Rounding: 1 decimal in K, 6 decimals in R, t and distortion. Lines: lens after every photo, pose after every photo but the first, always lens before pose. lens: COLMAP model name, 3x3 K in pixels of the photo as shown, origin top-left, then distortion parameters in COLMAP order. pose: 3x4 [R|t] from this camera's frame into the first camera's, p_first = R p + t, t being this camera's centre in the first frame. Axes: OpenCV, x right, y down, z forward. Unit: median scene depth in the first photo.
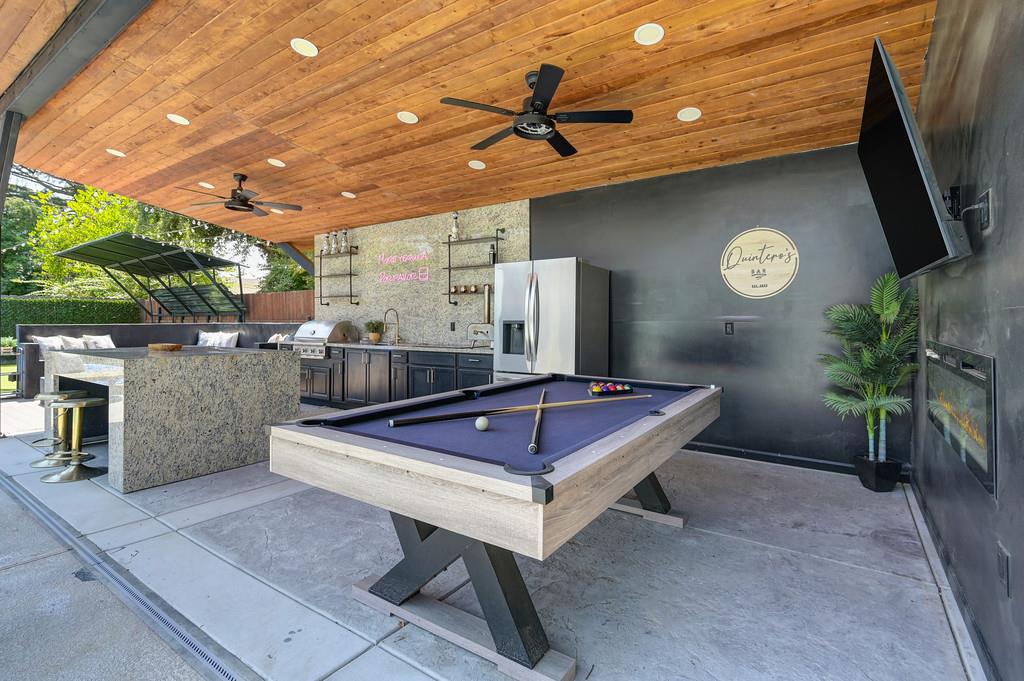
lens RADIAL K [[474.8, 0, 518.5], [0, 474.8, 316.7], [0, 0, 1]] dist [0.000752, -0.000239]
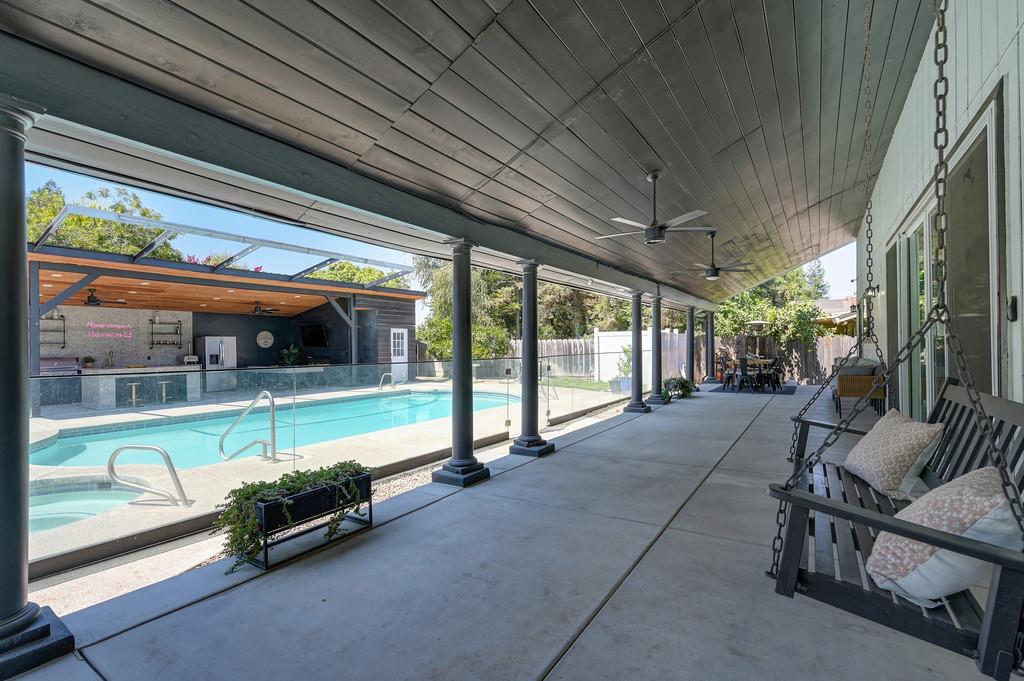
lens RADIAL K [[462.1, 0, 517.1], [0, 462.1, 342.5], [0, 0, 1]] dist [-0.001855, 0.000279]
pose [[-0.020681, 0.004882, 0.999774, -2.778789], [-0.001660, 0.999987, -0.004918, -0.052357], [-0.999785, -0.001761, -0.020673, -0.884138]]
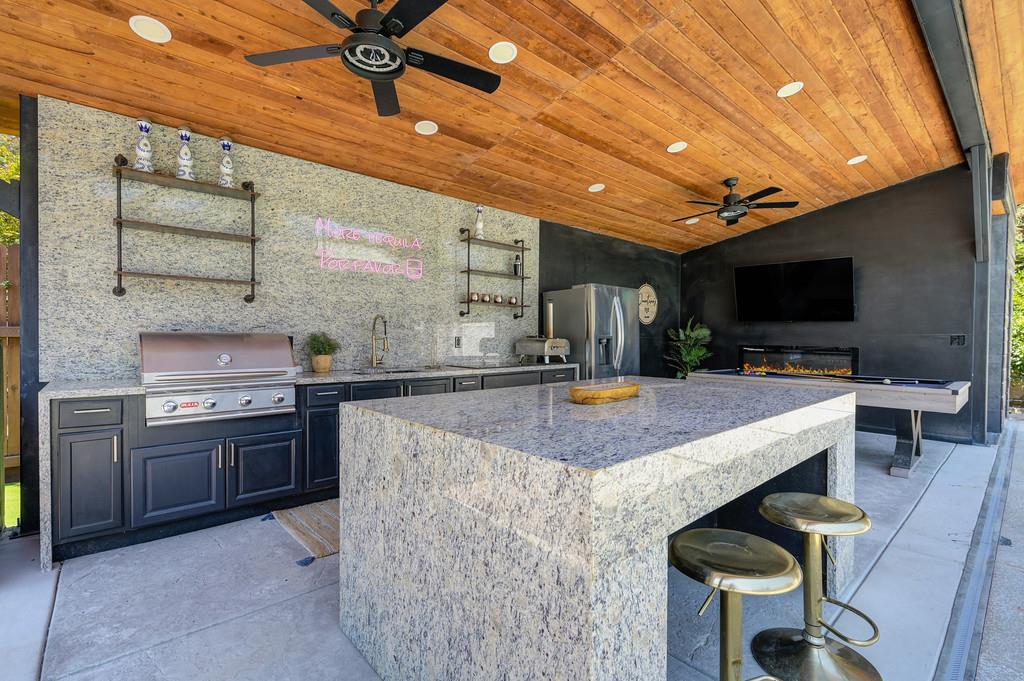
lens RADIAL K [[462.1, 0, 510.4], [0, 462.1, 340.1], [0, 0, 1]] dist [-0.001855, 0.000279]
pose [[0.246248, -0.007466, 0.969178, -0.982199], [-0.015839, 0.999806, 0.011727, 0.007766], [-0.969077, -0.018238, 0.246082, 0.804735]]
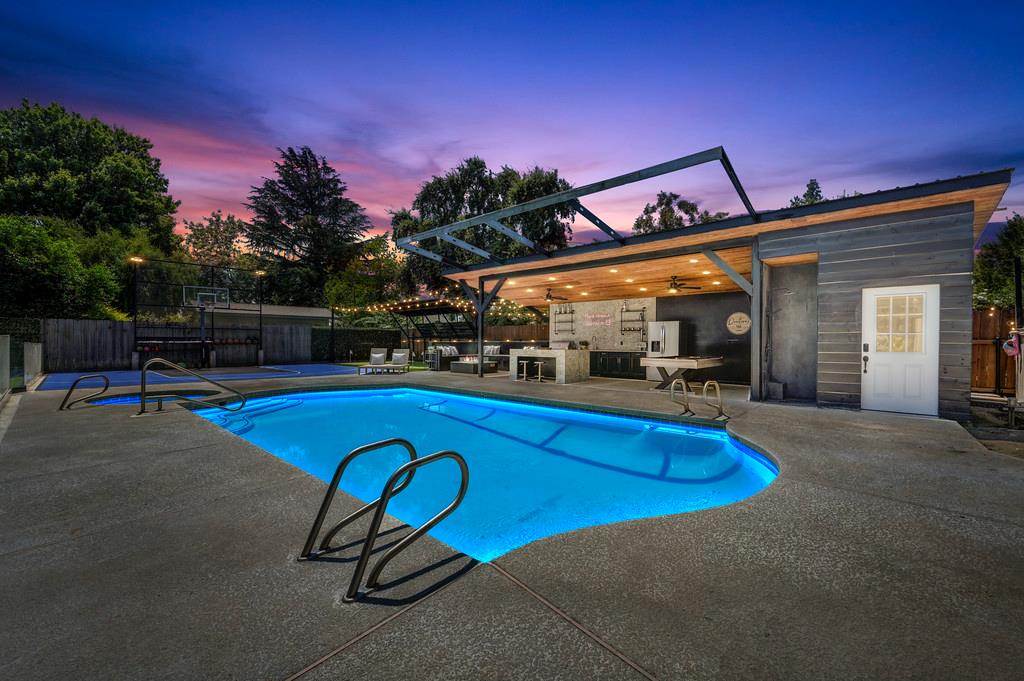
lens RADIAL K [[404.8, 0, 515.1], [0, 404.8, 342.1], [0, 0, 1]] dist [-0.000046, -0.000077]
pose [[0.991227, 0.005882, -0.132038, -0.478921], [-0.004050, 0.999892, 0.014143, -0.015575], [0.132106, -0.013485, 0.991144, -1.454463]]
